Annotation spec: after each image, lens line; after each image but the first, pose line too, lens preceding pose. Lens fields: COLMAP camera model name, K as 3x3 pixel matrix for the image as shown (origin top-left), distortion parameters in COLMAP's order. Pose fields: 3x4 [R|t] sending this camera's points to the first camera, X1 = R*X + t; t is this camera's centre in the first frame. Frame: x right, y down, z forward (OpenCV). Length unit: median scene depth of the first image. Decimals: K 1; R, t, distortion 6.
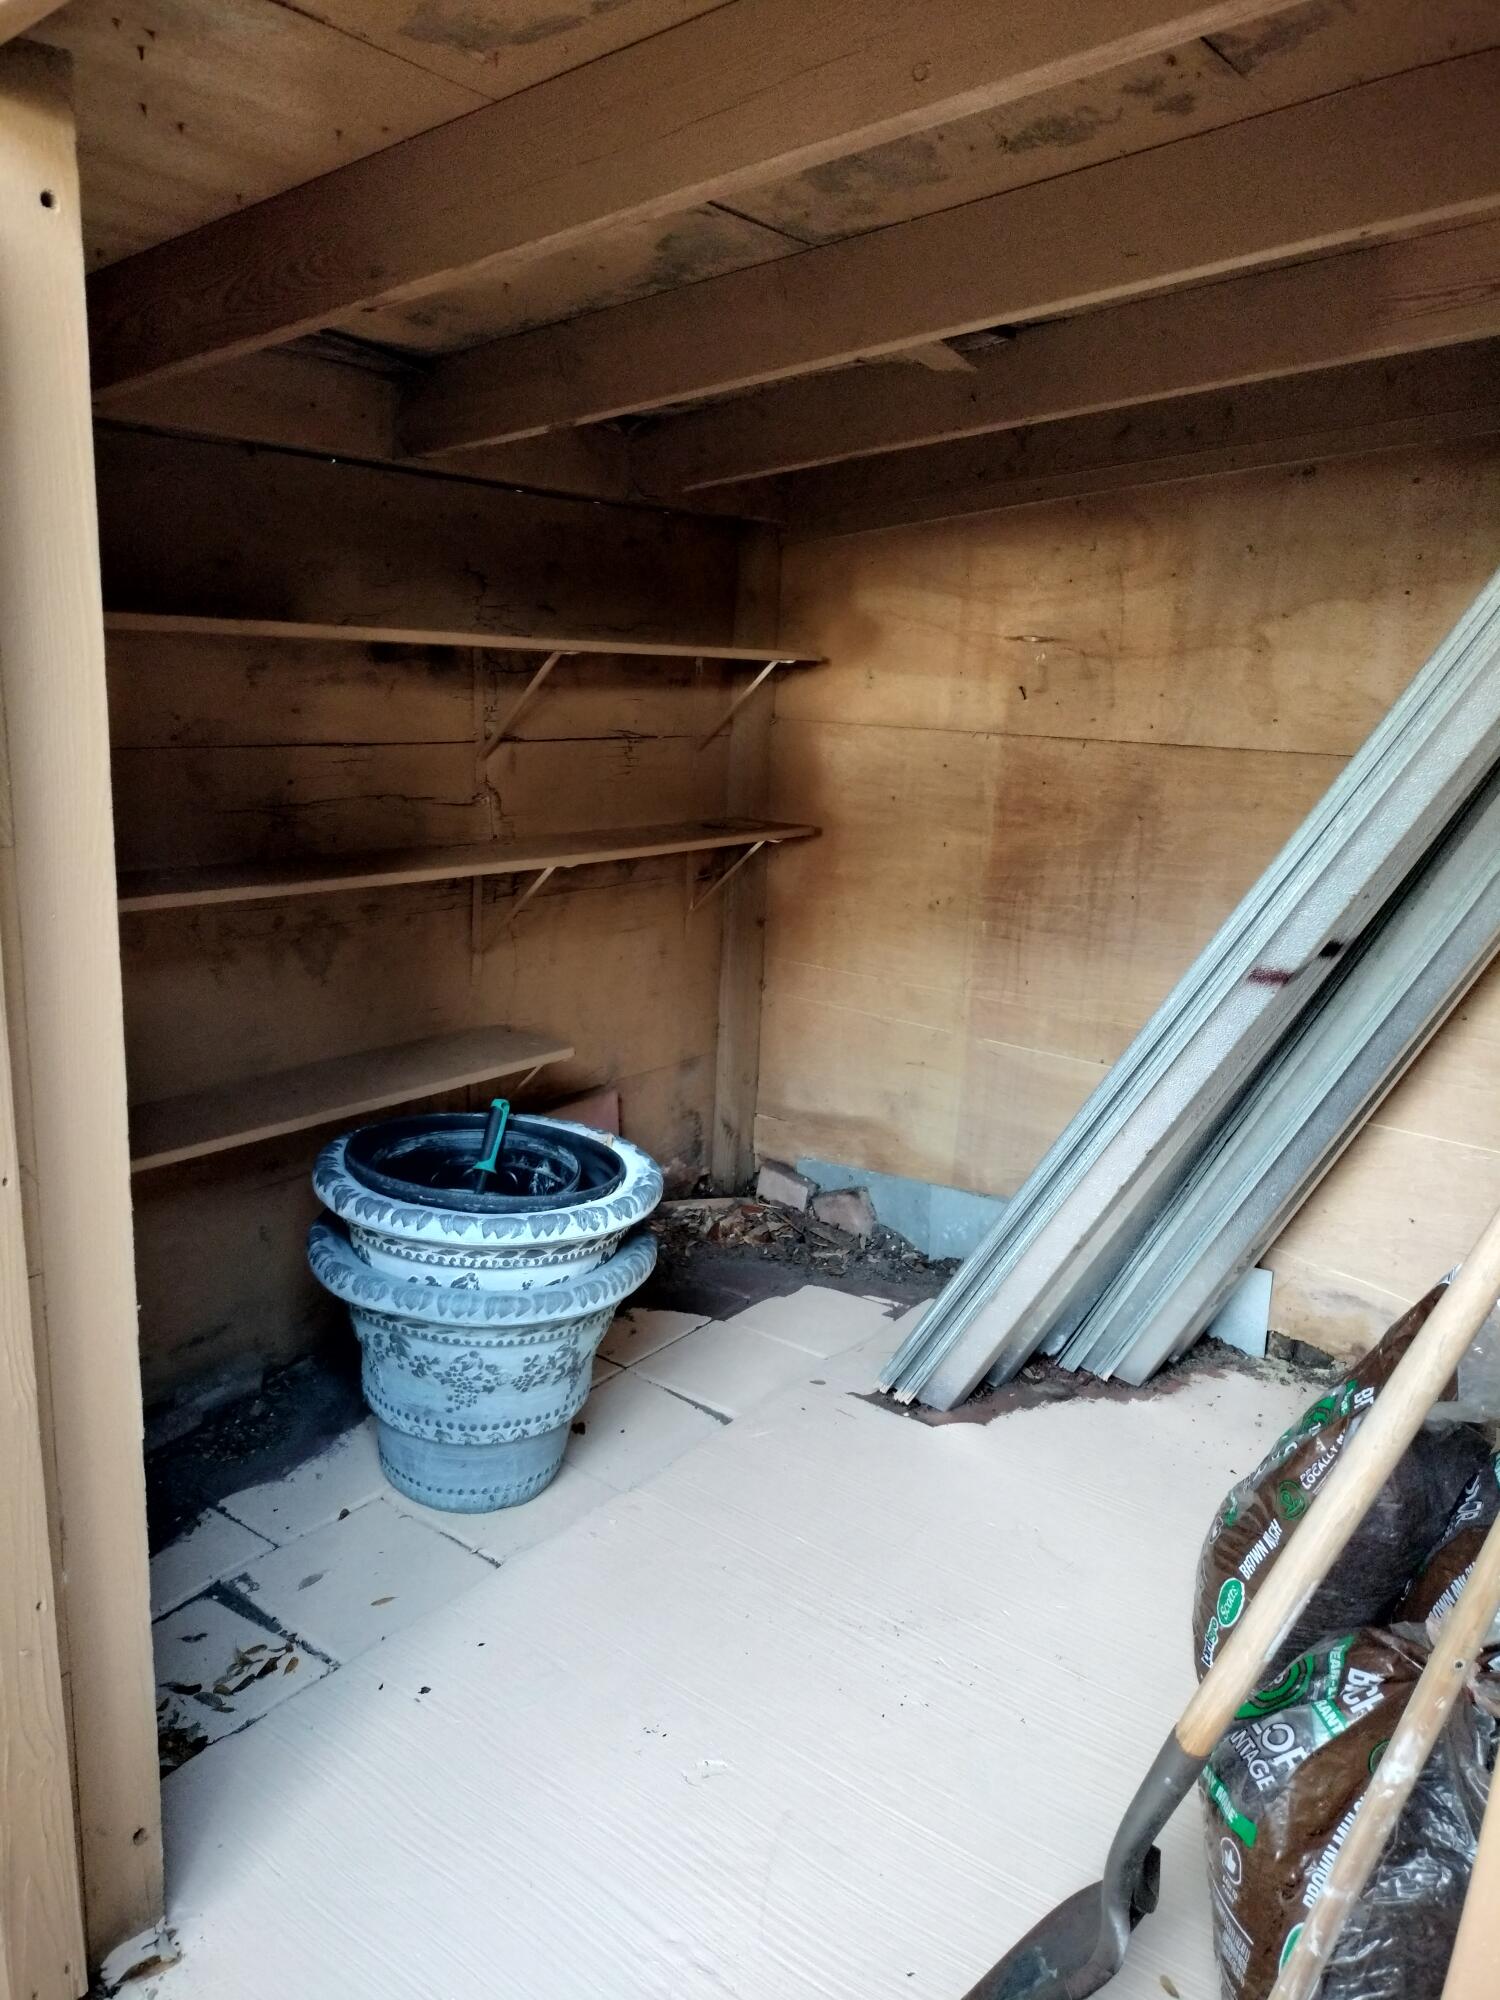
lens RADIAL K [[1484.7, 0, 747.1], [0, 1484.7, 998.7], [0, 0, 1]] dist [0.057030, -0.066343]
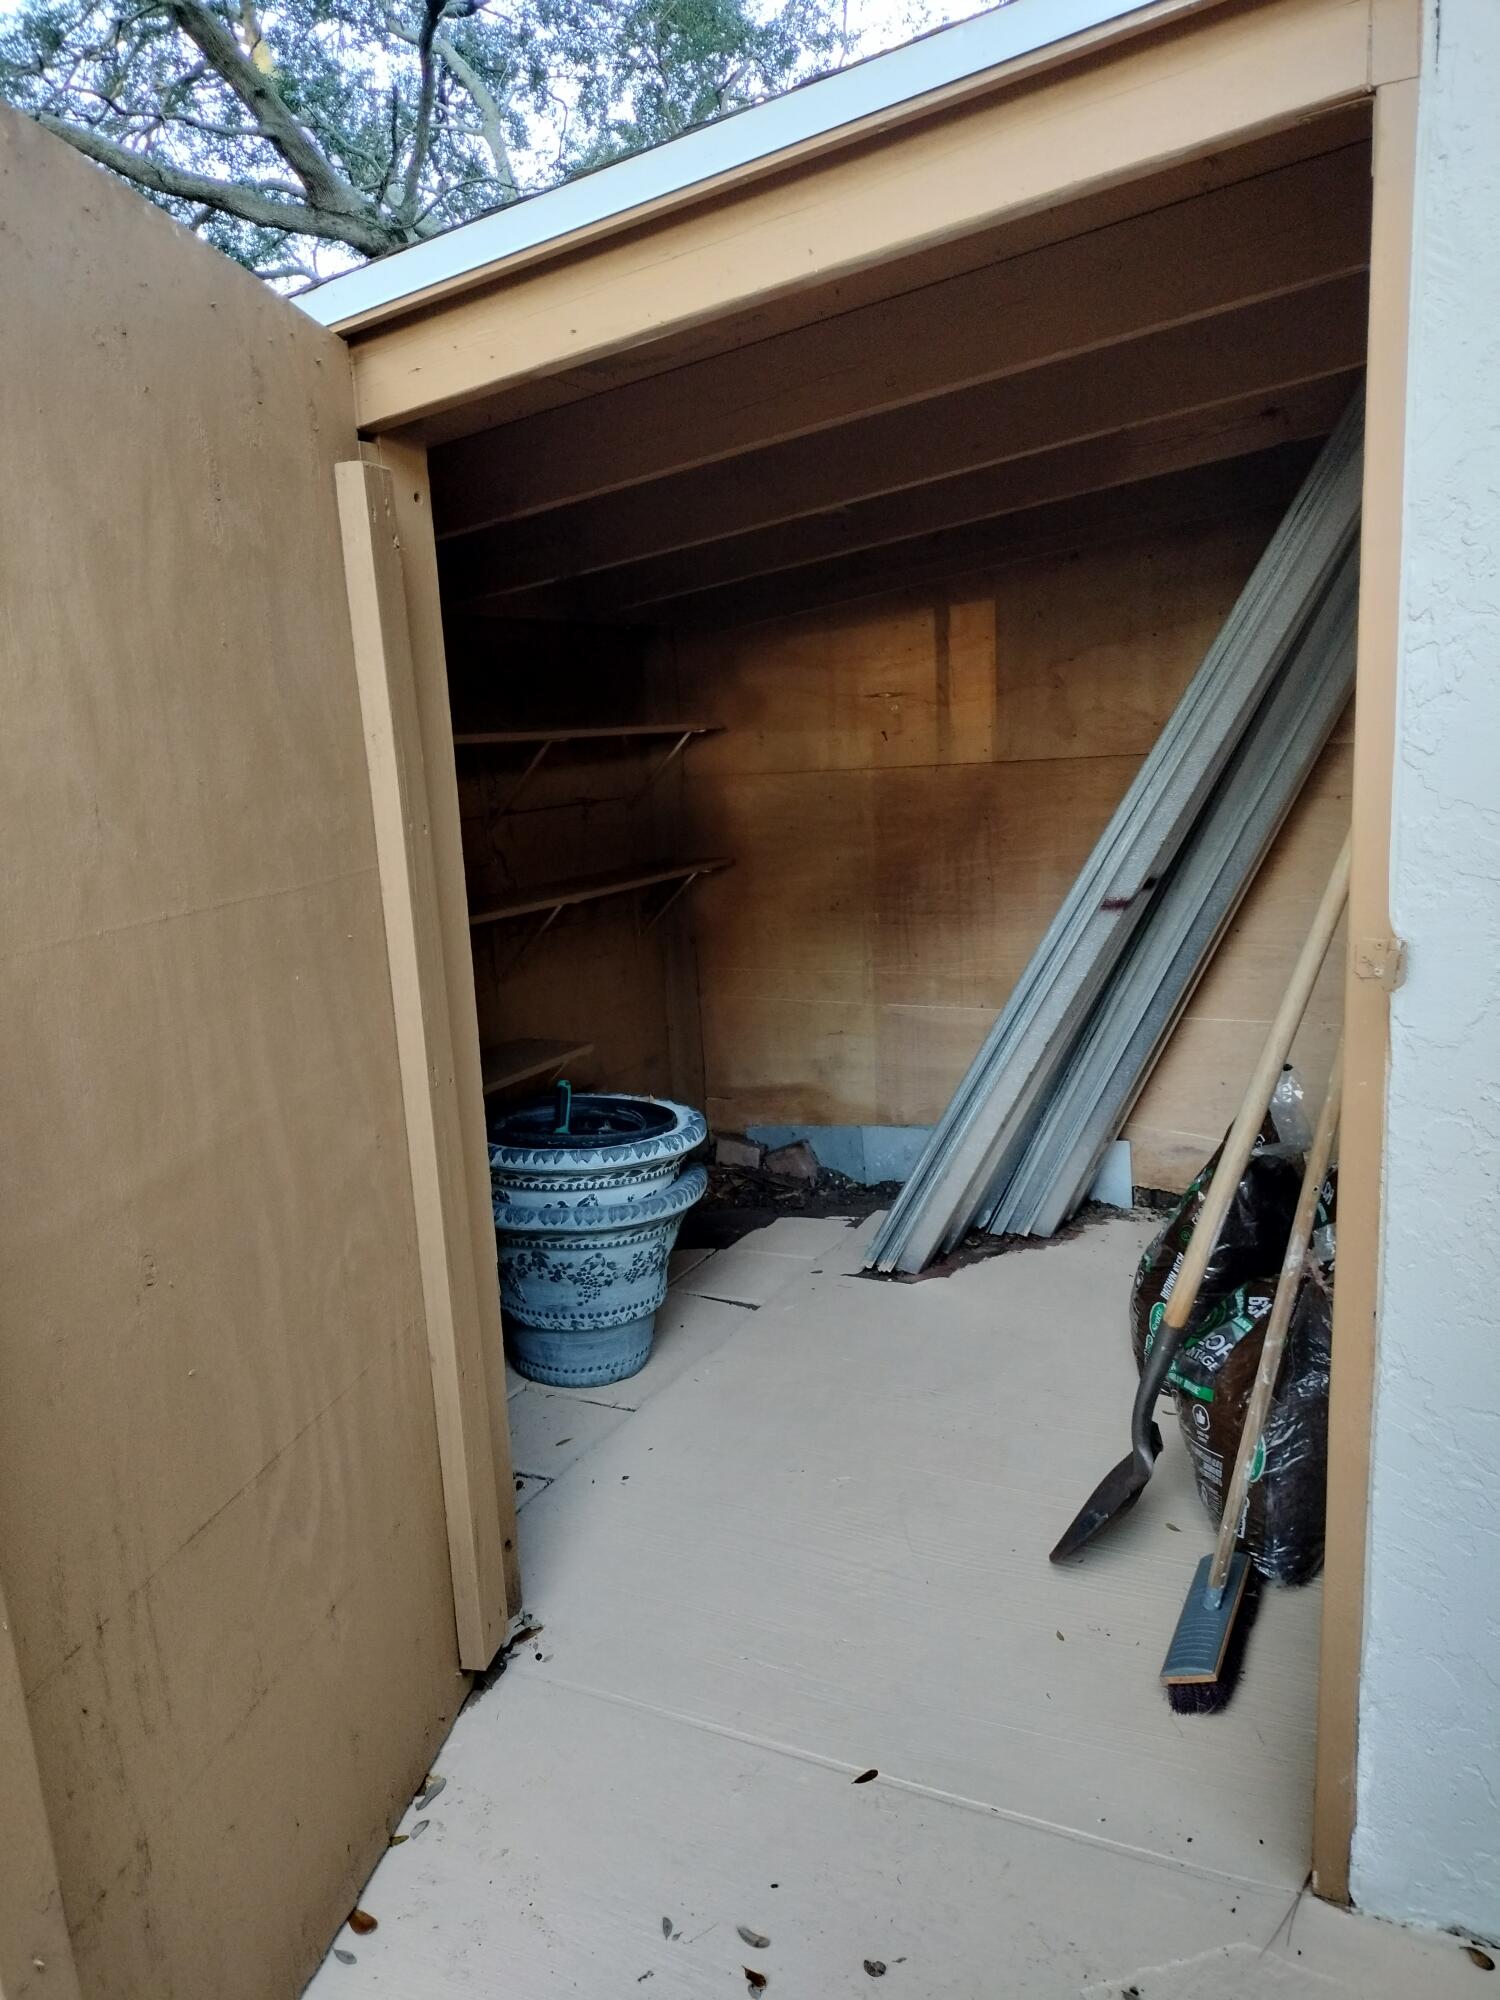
lens RADIAL K [[1484.7, 0, 742.1], [0, 1484.7, 995.9], [0, 0, 1]] dist [0.057030, -0.066343]
pose [[0.979834, -0.131059, 0.150826, -0.186818], [0.138233, 0.989668, -0.038060, 0.061386], [-0.144280, 0.058142, 0.987827, -0.297859]]
